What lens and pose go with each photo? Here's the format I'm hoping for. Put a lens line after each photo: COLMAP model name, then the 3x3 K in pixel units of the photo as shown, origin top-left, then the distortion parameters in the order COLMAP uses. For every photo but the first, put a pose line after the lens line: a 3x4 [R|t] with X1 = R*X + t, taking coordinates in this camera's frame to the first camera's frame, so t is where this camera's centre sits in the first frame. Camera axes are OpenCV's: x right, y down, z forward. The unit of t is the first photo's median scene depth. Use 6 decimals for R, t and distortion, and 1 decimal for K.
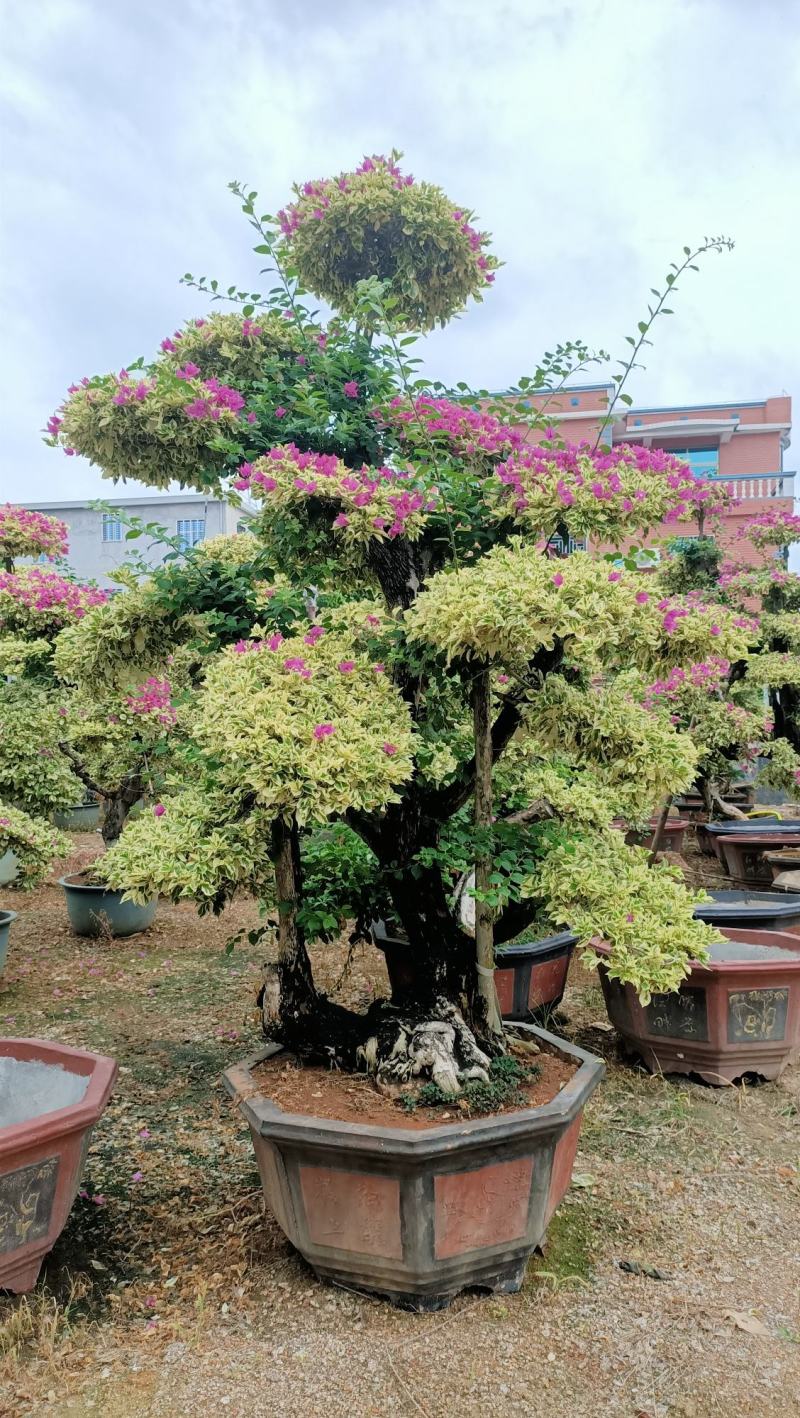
lens RADIAL K [[1006.5, 0, 405.2], [0, 1006.5, 713.6], [0, 0, 1]] dist [0.026767, 0.006758]
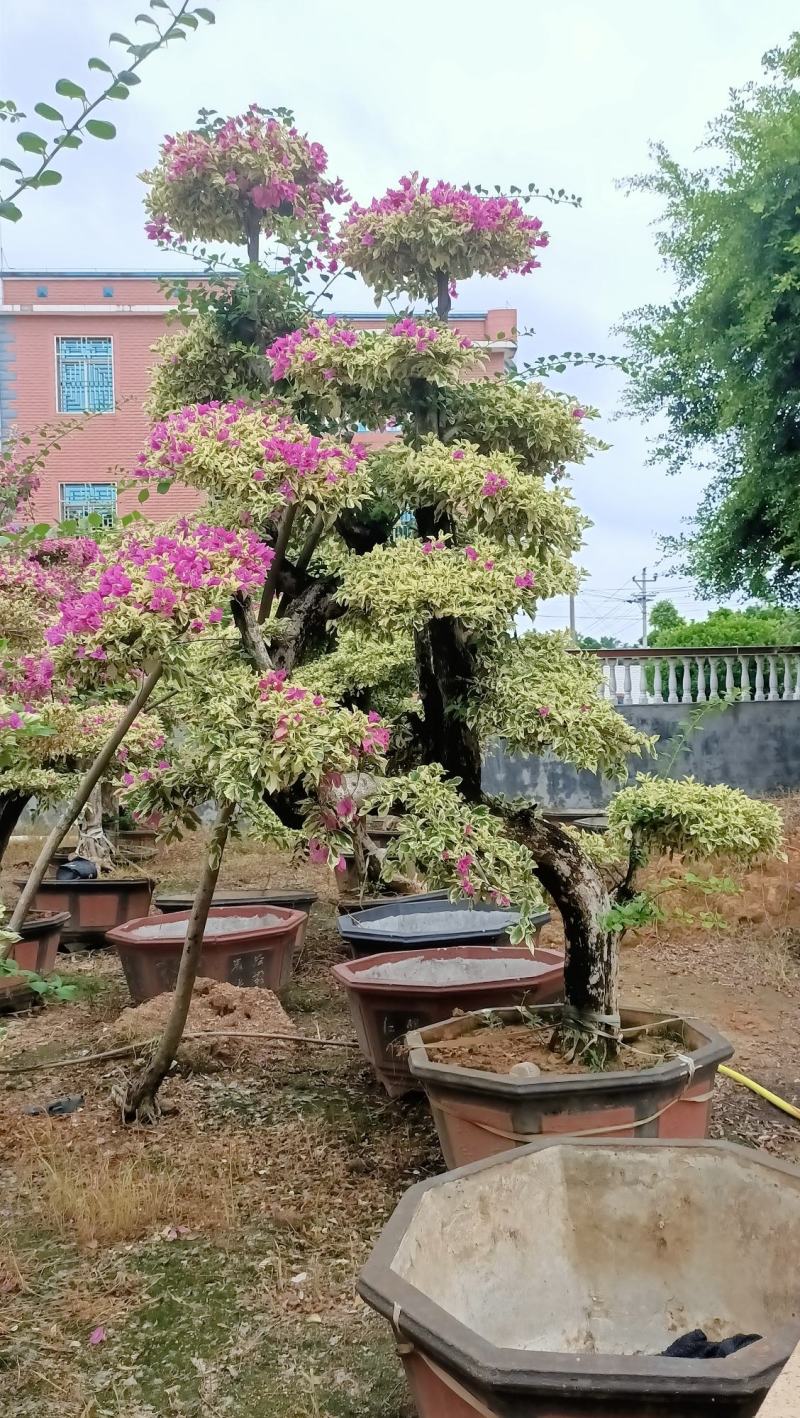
lens RADIAL K [[1006.5, 0, 399.4], [0, 1006.5, 706.2], [0, 0, 1]] dist [0.026767, 0.006758]
pose [[0.973943, -0.014842, 0.226308, 0.280042], [0.014966, 0.999887, 0.001170, 0.001685], [-0.226300, 0.002247, 0.974055, 0.643333]]
